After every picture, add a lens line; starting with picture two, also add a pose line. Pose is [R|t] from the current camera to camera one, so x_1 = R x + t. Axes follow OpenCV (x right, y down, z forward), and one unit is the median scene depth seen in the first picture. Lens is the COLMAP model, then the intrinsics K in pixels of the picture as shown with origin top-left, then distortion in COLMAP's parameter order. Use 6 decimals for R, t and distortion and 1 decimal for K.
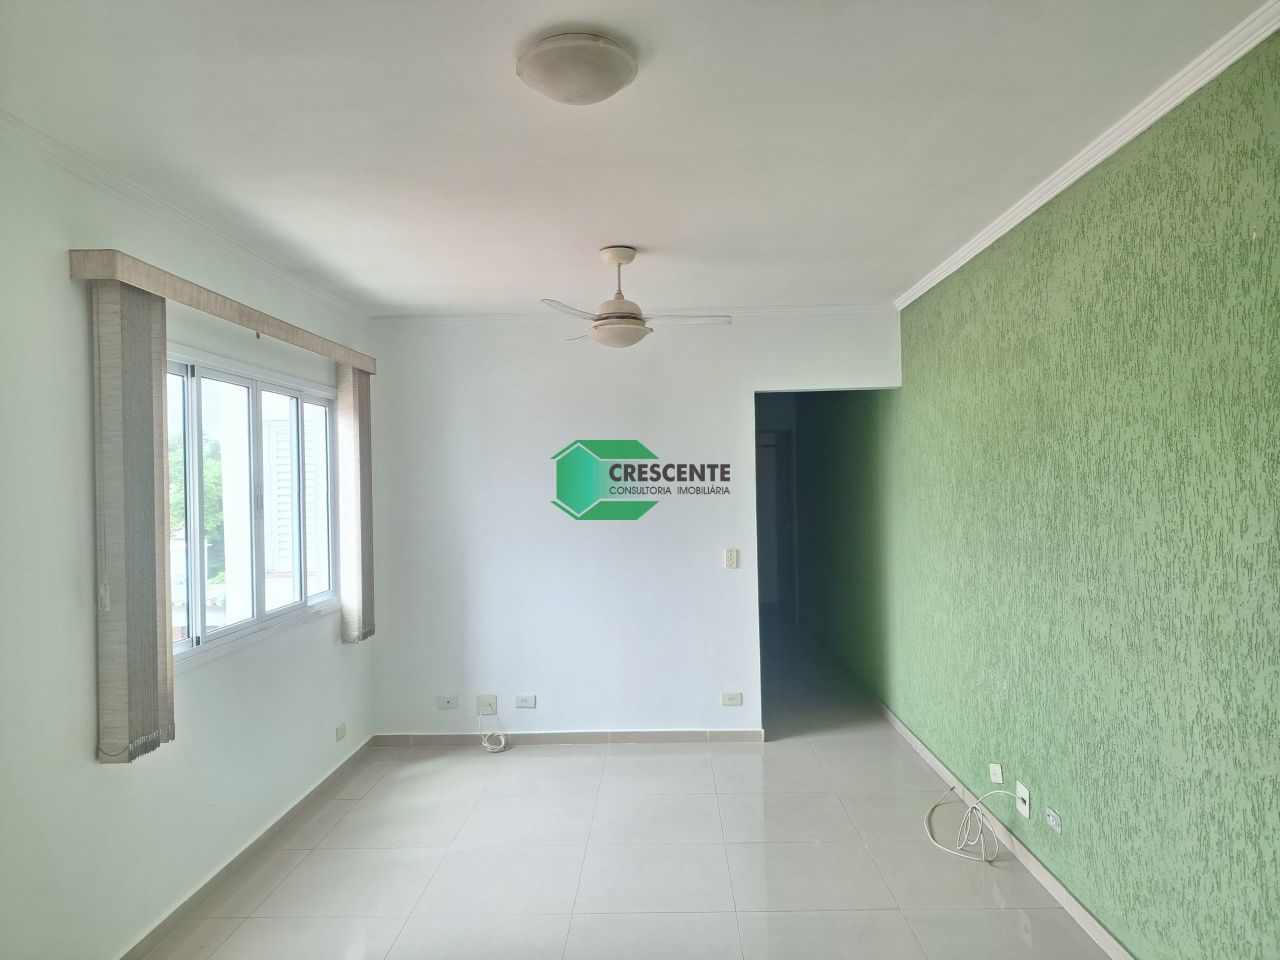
lens RADIAL K [[898.6, 0, 640.0], [0, 898.6, 480.0], [0, 0, 1]] dist [0.063486, -0.000646]
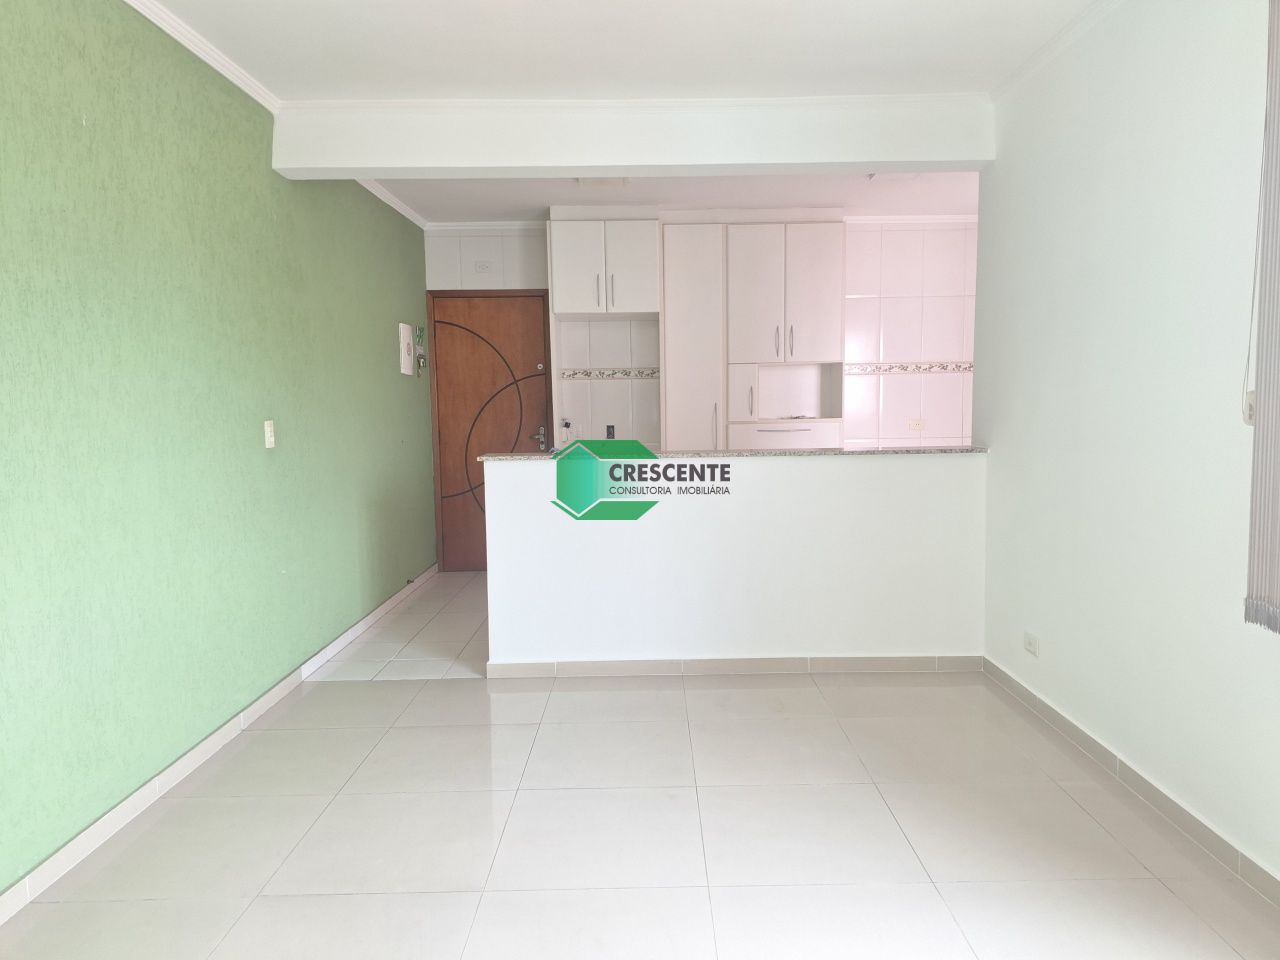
lens RADIAL K [[868.5, 0, 640.0], [0, 868.5, 480.0], [0, 0, 1]] dist [0.129109, -0.000134]
pose [[-0.999224, 0.037156, -0.013102, -0.039619], [0.035754, 0.994870, 0.094631, 0.110360], [0.016551, 0.094089, -0.995426, 2.046051]]
